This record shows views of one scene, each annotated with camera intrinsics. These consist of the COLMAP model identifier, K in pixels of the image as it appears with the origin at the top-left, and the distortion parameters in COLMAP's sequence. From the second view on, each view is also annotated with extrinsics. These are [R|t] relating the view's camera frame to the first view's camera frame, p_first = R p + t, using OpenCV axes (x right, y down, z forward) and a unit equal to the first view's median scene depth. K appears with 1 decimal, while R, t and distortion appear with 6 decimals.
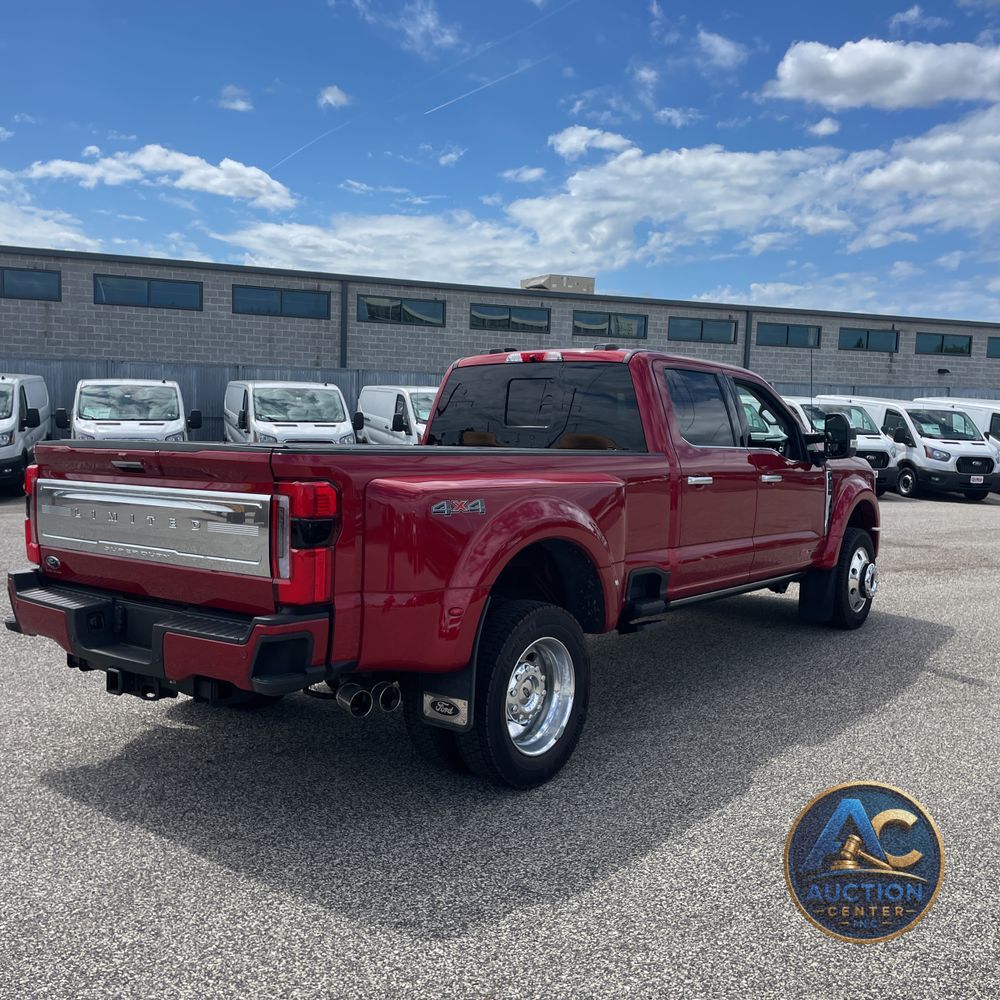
lens RADIAL K [[1024.4, 0, 496.8], [0, 1024.4, 502.8], [0, 0, 1]] dist [0.016057, 0.000000]
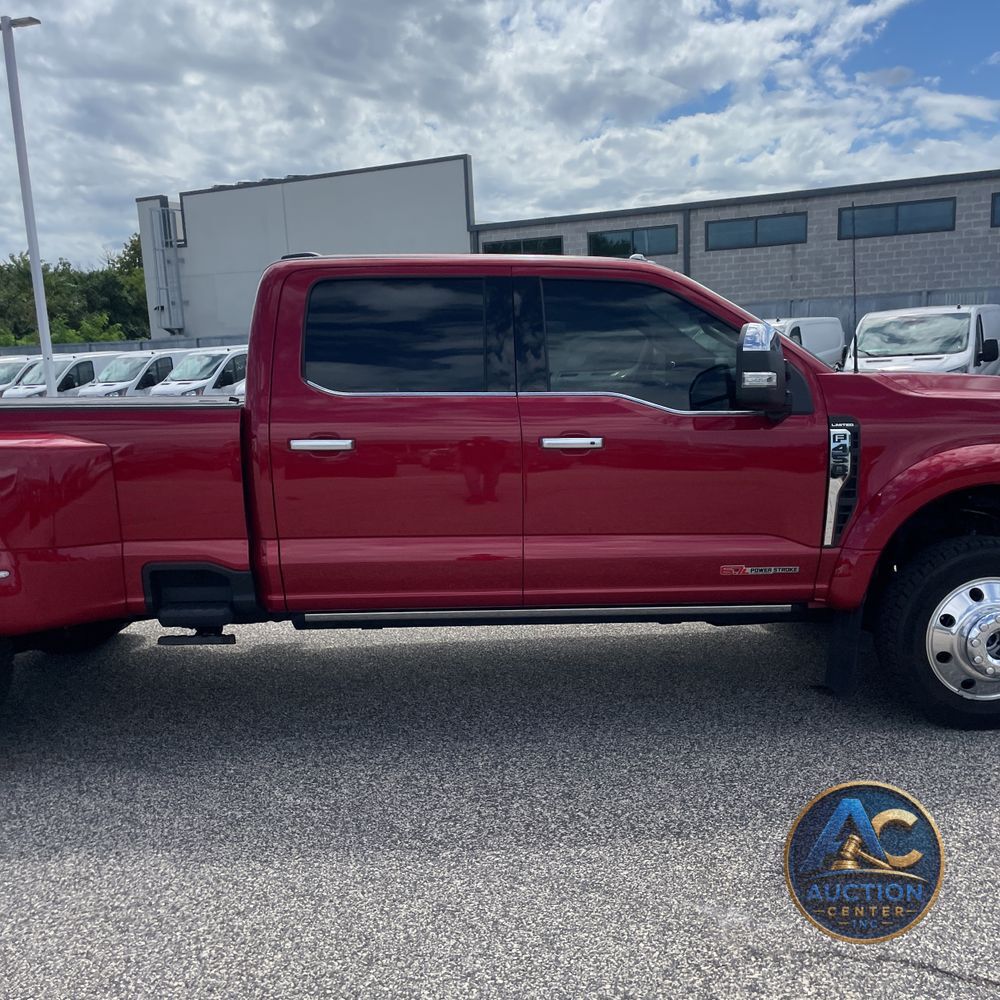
lens RADIAL K [[1024.4, 0, 503.1], [0, 1024.4, 505.0], [0, 0, 1]] dist [0.016057, 0.000000]
pose [[0.633668, 0.060194, -0.771259, 0.194571], [-0.012993, 0.997656, 0.067188, -0.007005], [0.773496, -0.032554, 0.632965, 0.159419]]
